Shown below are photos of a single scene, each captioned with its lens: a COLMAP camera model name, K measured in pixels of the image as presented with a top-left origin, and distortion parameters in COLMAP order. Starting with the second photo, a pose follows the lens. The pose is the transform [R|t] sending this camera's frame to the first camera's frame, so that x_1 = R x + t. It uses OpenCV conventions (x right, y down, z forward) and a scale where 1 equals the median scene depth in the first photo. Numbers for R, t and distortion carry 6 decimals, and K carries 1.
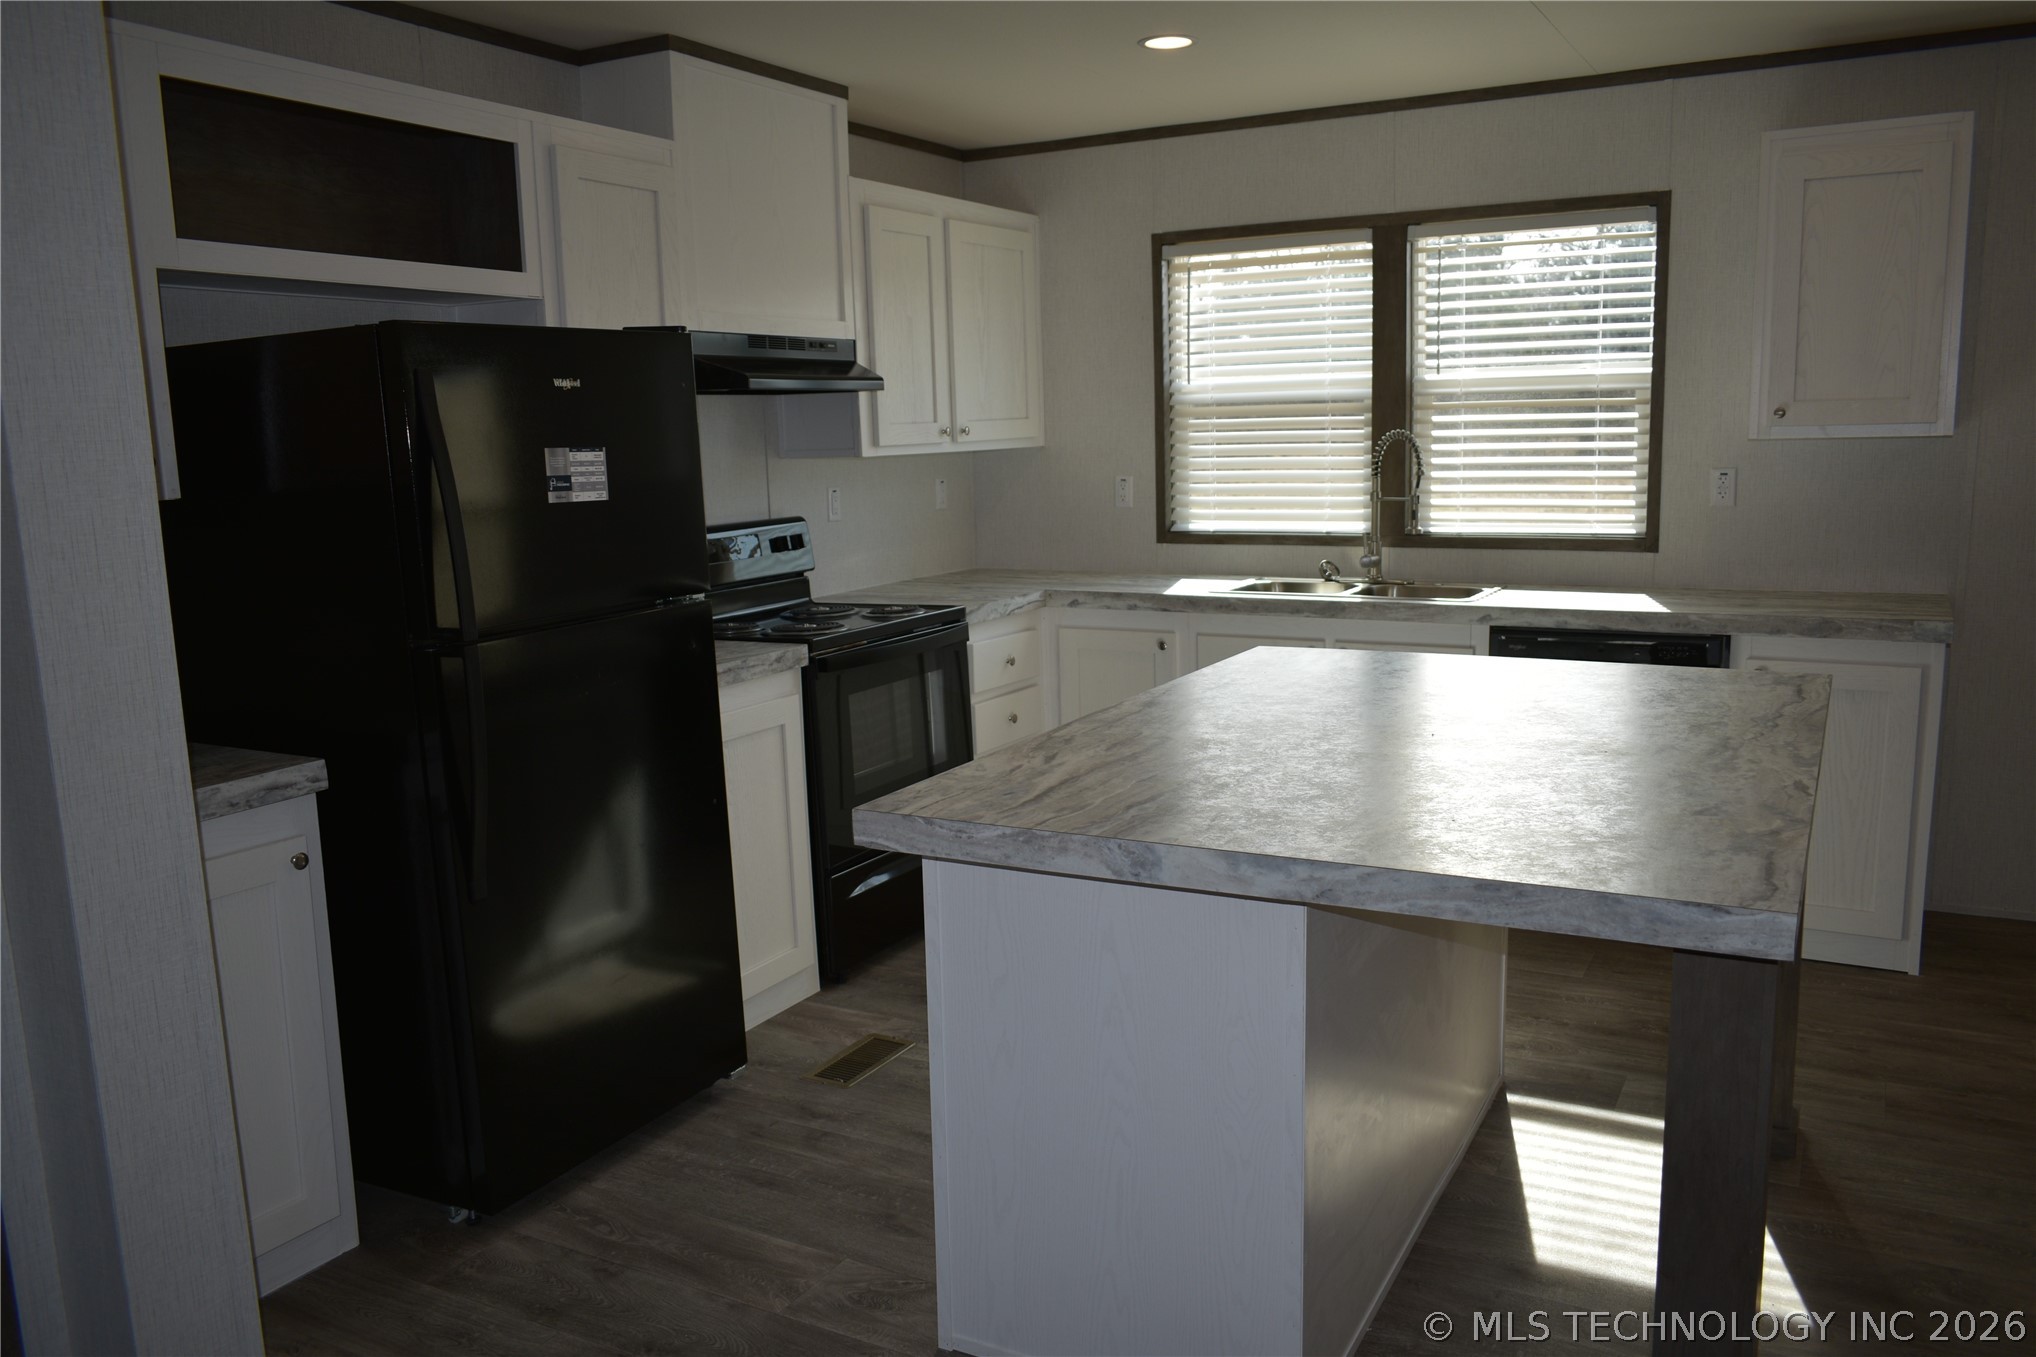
lens RADIAL K [[1587.5, 0, 1017.3], [0, 1587.5, 708.1], [0, 0, 1]] dist [-0.008790, -0.003841]
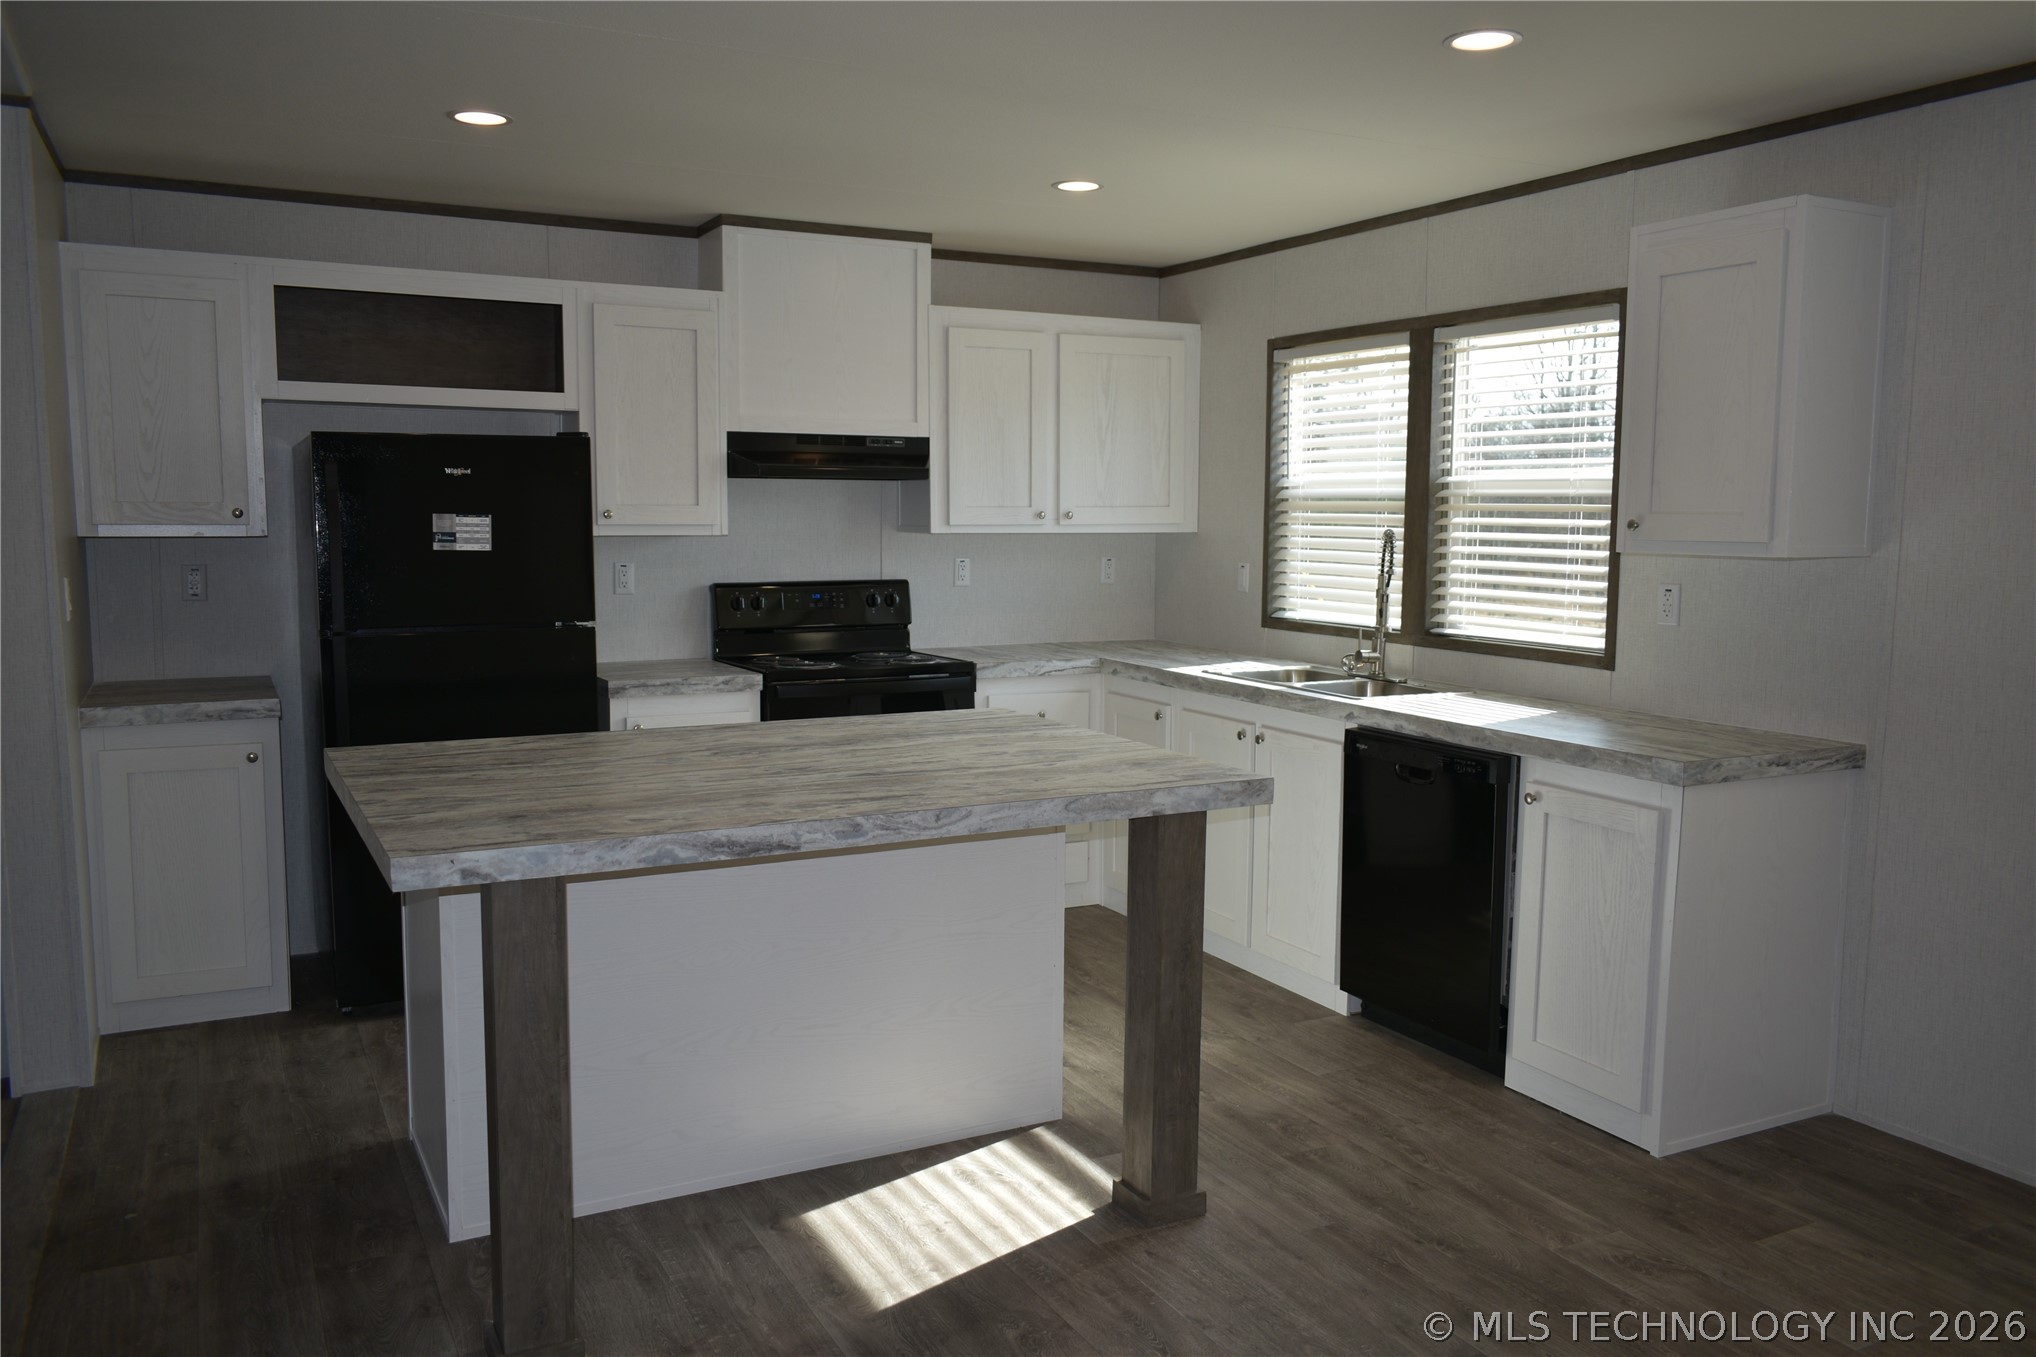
lens RADIAL K [[1587.5, 0, 1017.3], [0, 1587.5, 708.1], [0, 0, 1]] dist [-0.008790, -0.003841]
pose [[0.827448, 0.102627, -0.552085, 0.636465], [-0.128137, 0.991727, -0.007695, -0.024941], [0.546728, 0.077109, 0.833752, 0.036794]]
